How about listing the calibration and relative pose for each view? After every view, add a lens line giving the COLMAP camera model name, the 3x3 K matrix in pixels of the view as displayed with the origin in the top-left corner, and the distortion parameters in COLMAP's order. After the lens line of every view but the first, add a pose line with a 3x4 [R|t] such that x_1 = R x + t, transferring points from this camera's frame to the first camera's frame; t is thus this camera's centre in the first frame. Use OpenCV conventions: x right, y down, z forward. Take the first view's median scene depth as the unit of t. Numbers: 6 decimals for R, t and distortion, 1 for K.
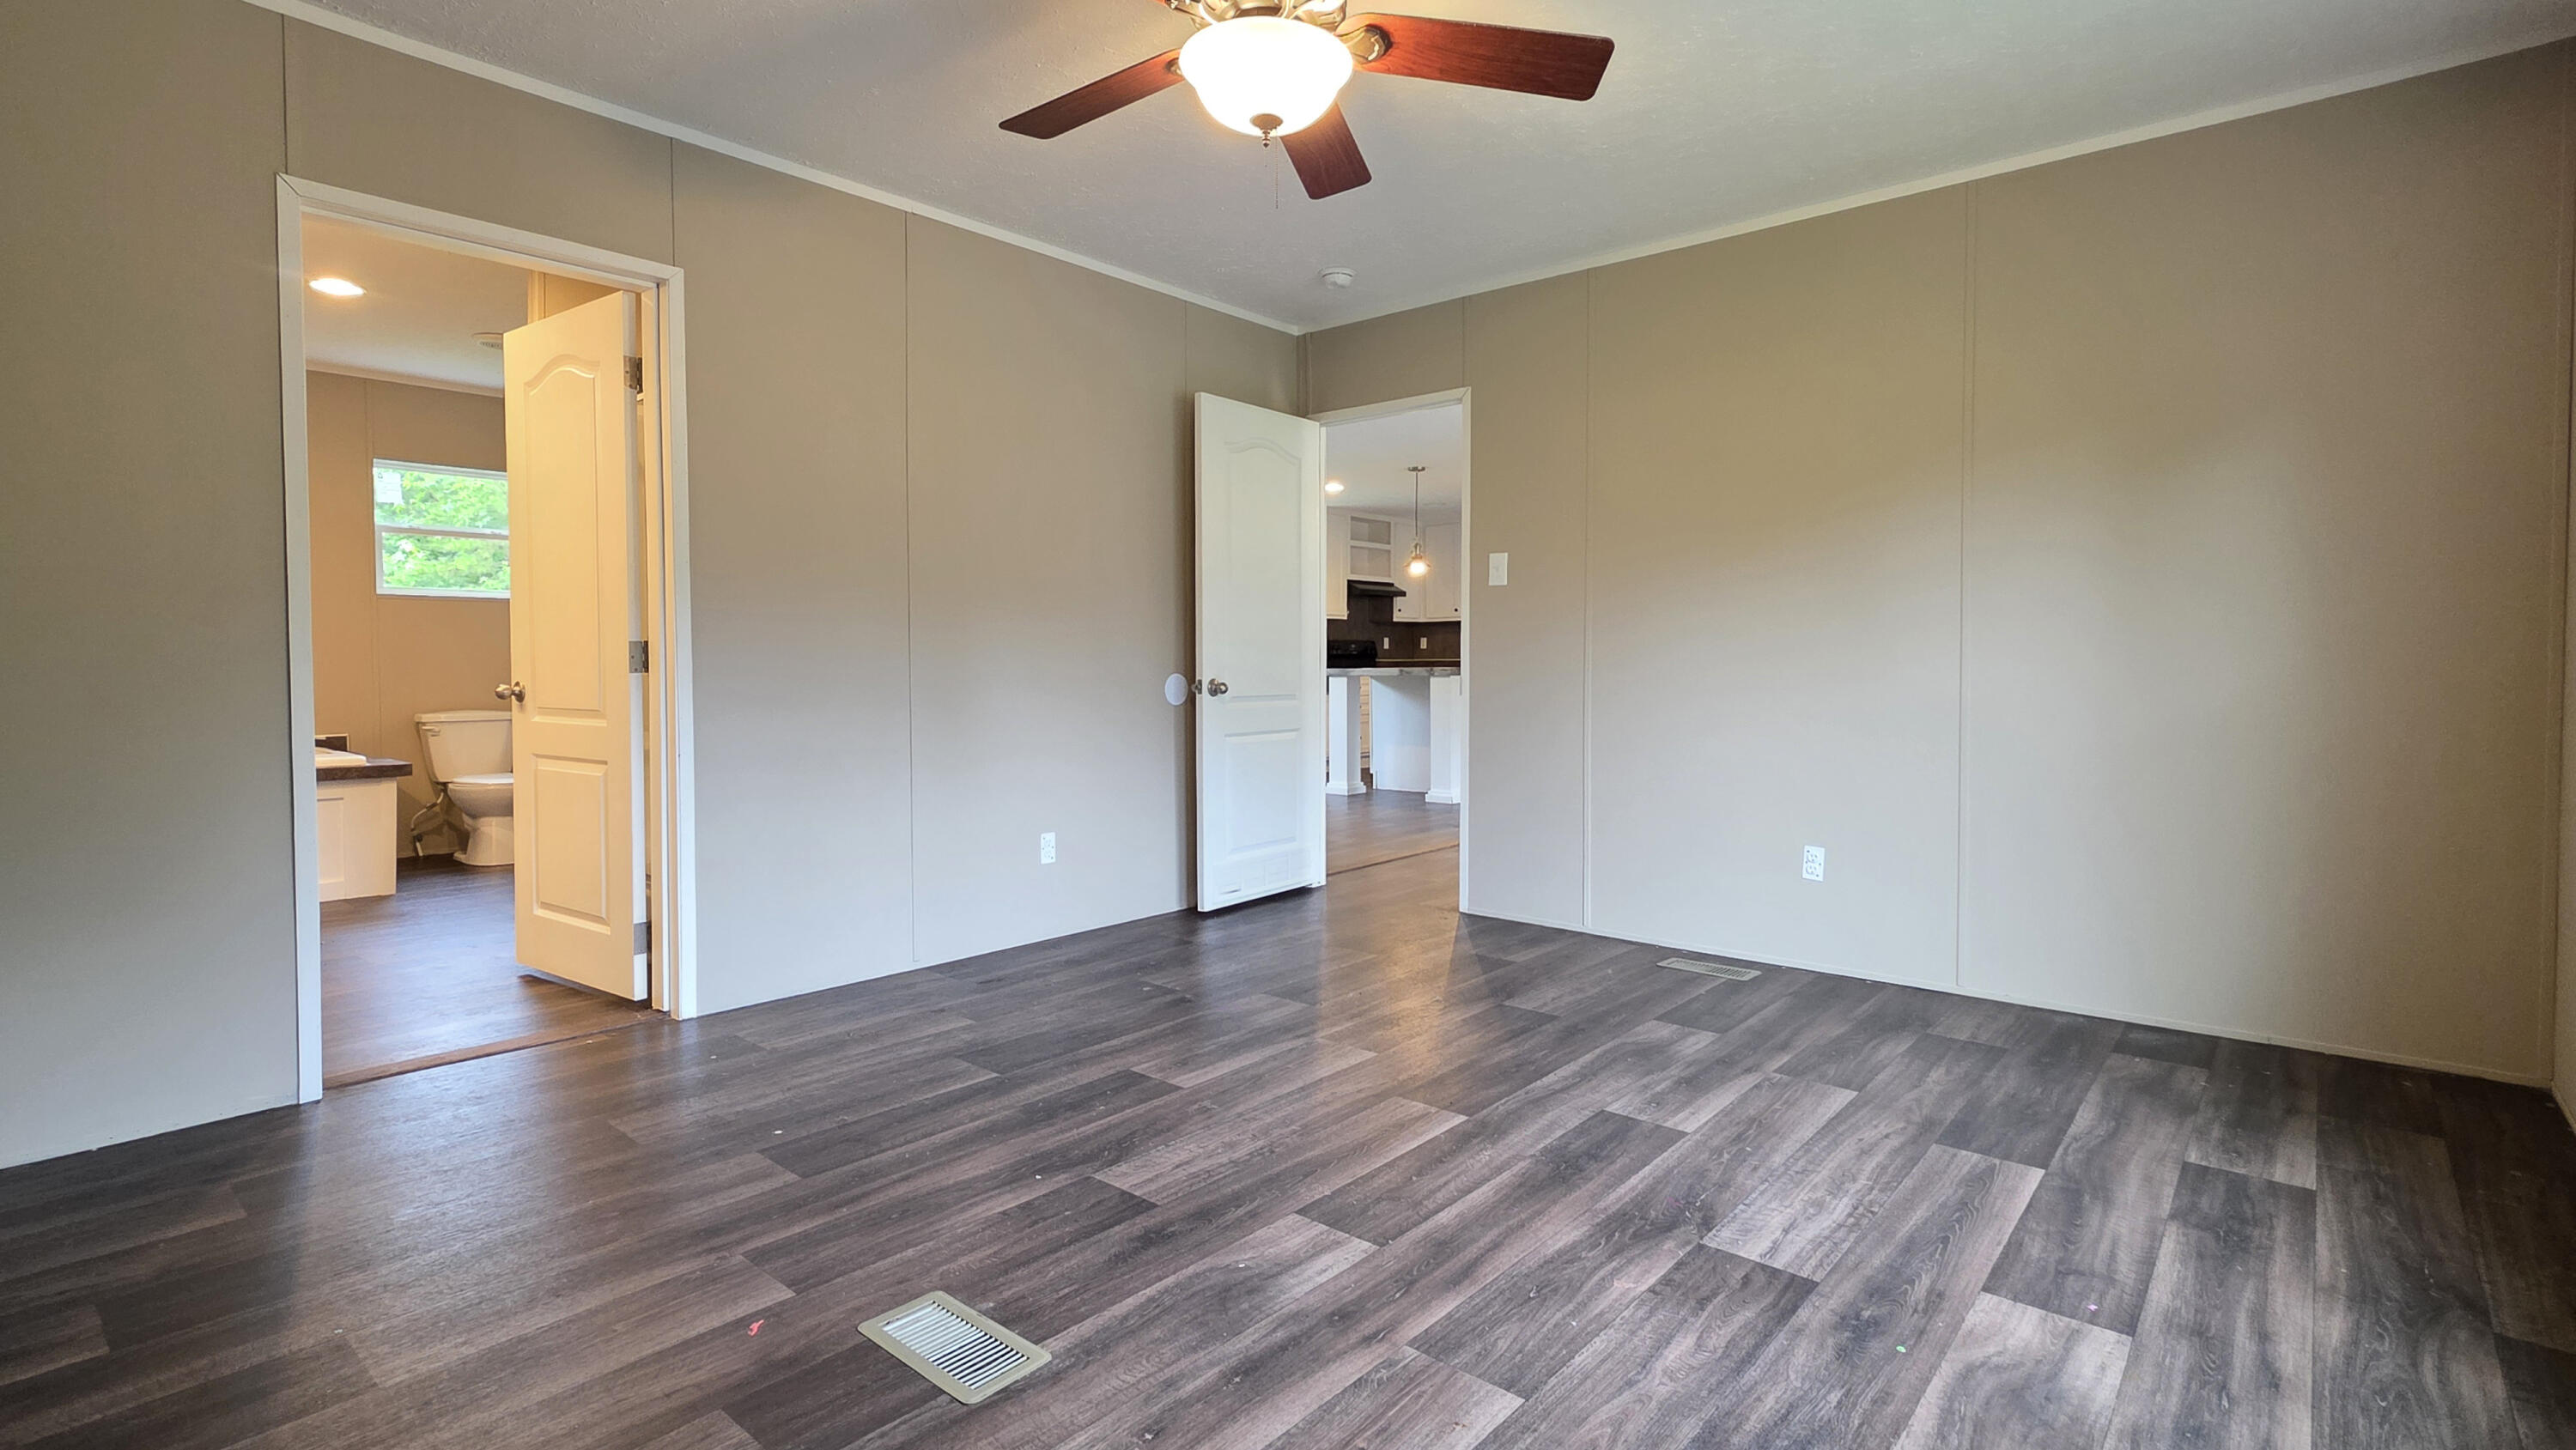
lens RADIAL K [[1198.3, 0, 1292.2], [0, 1198.3, 705.3], [0, 0, 1]] dist [-0.009368, 0.005102]
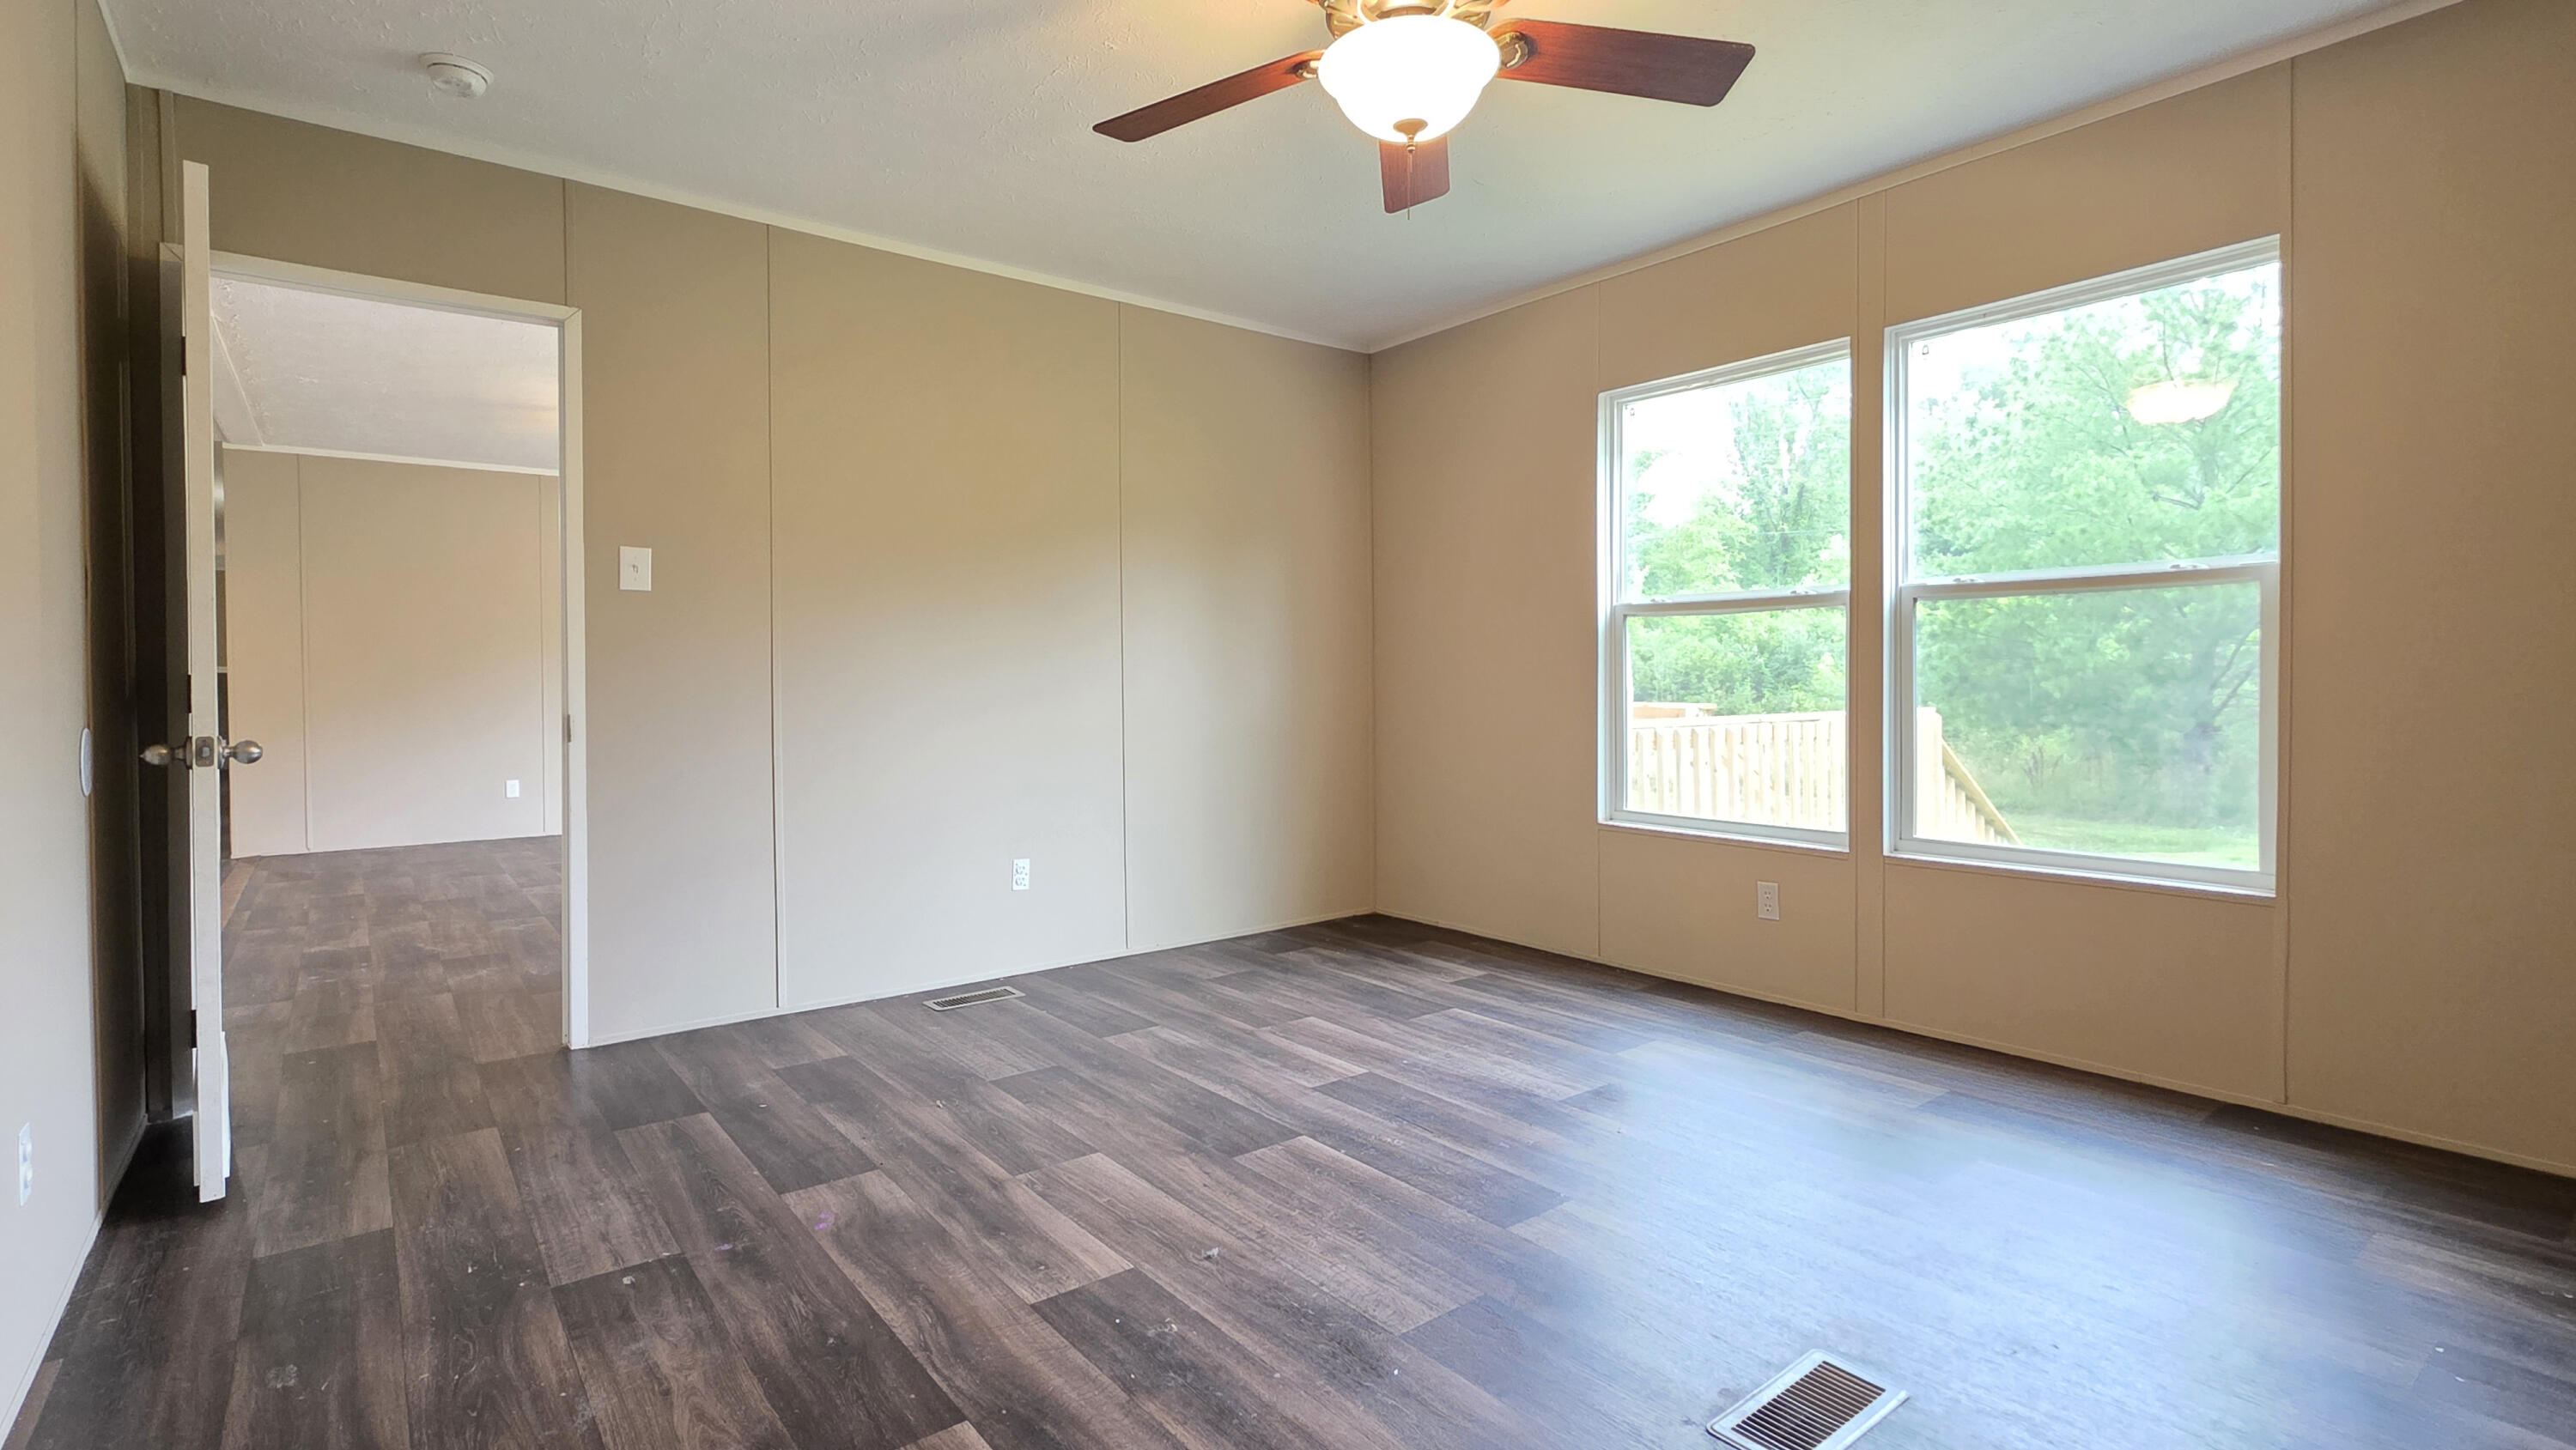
lens RADIAL K [[1198.3, 0, 1309.4], [0, 1198.3, 704.9], [0, 0, 1]] dist [-0.009368, 0.005102]
pose [[0.174188, -0.024050, 0.984419, -0.879363], [0.040736, 0.999022, 0.017199, -0.043496], [-0.983870, 0.037106, 0.174997, 0.826996]]
